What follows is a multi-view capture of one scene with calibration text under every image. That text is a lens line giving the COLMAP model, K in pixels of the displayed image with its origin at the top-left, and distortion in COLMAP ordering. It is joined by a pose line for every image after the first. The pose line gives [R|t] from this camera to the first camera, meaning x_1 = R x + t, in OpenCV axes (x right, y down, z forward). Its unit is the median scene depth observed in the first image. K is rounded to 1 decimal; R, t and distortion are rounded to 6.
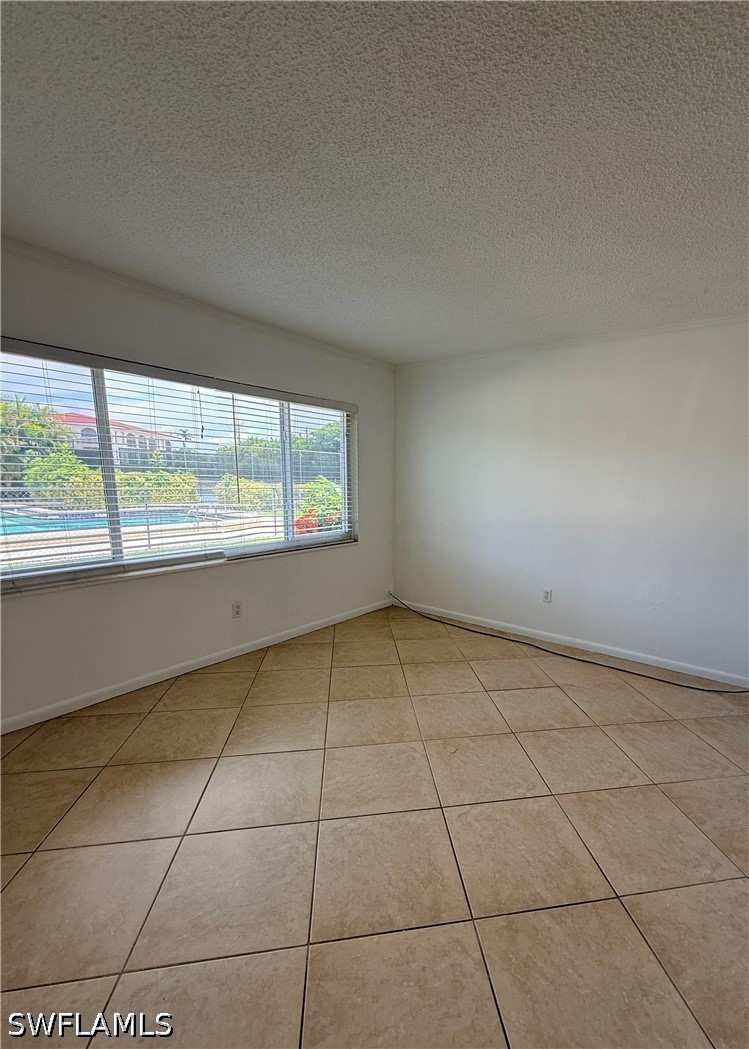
lens RADIAL K [[461.1, 0, 429.6], [0, 461.1, 563.9], [0, 0, 1]] dist [-0.000098, 0.000014]
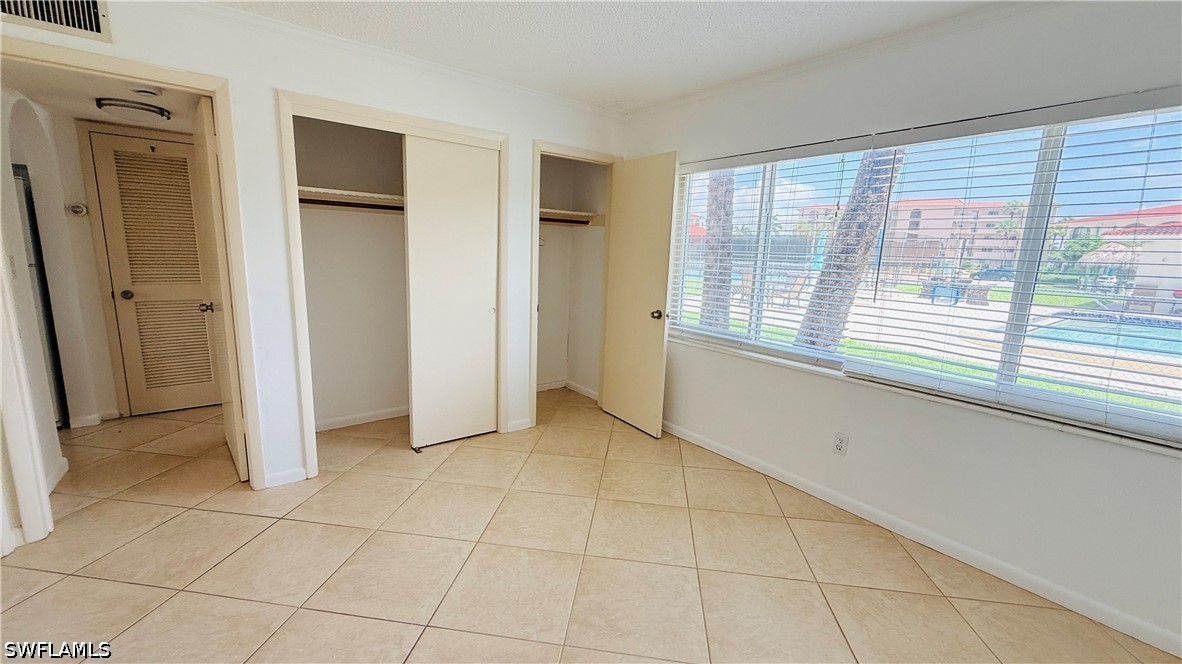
lens RADIAL K [[472.5, 0, 589.9], [0, 472.5, 331.7], [0, 0, 1]] dist [0.000720, 0.000090]
pose [[-0.305635, 0.132662, -0.942862, 0.394636], [-0.217952, 0.954206, 0.204909, -0.139367], [0.926868, 0.268126, -0.262724, 0.778711]]
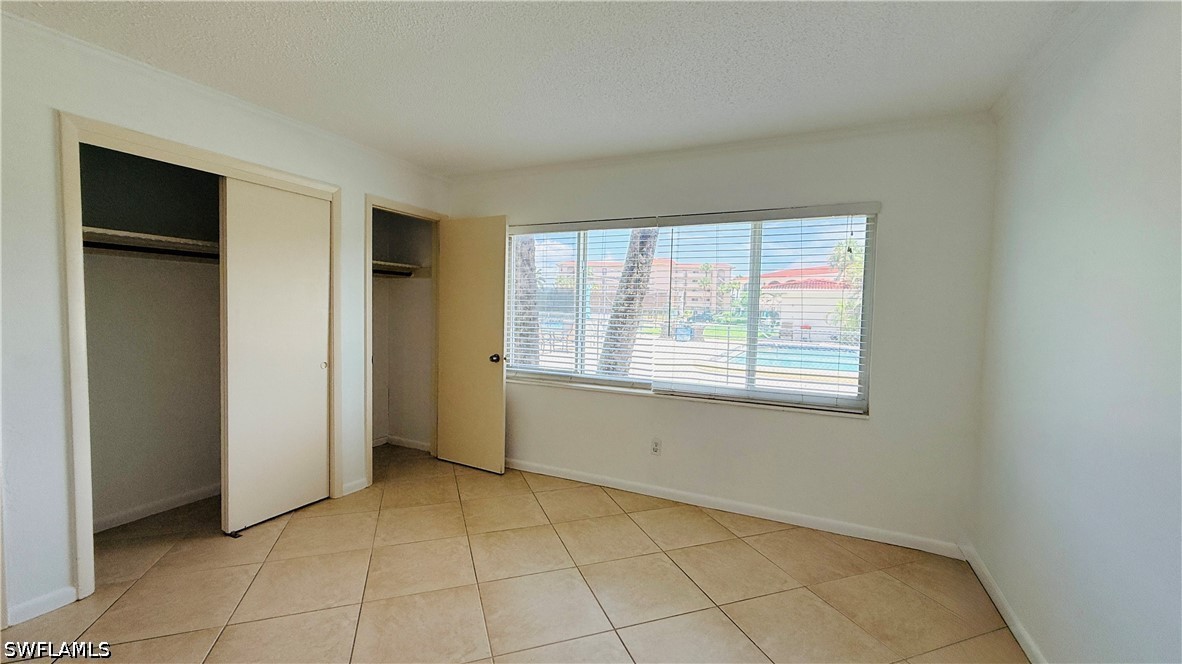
lens RADIAL K [[473.8, 0, 589.1], [0, 473.8, 330.5], [0, 0, 1]] dist [0.001321, 0.000086]
pose [[0.164205, 0.030390, -0.985958, 0.518230], [-0.202656, 0.979244, -0.003568, -0.104065], [0.965385, 0.200396, 0.166955, 0.654653]]
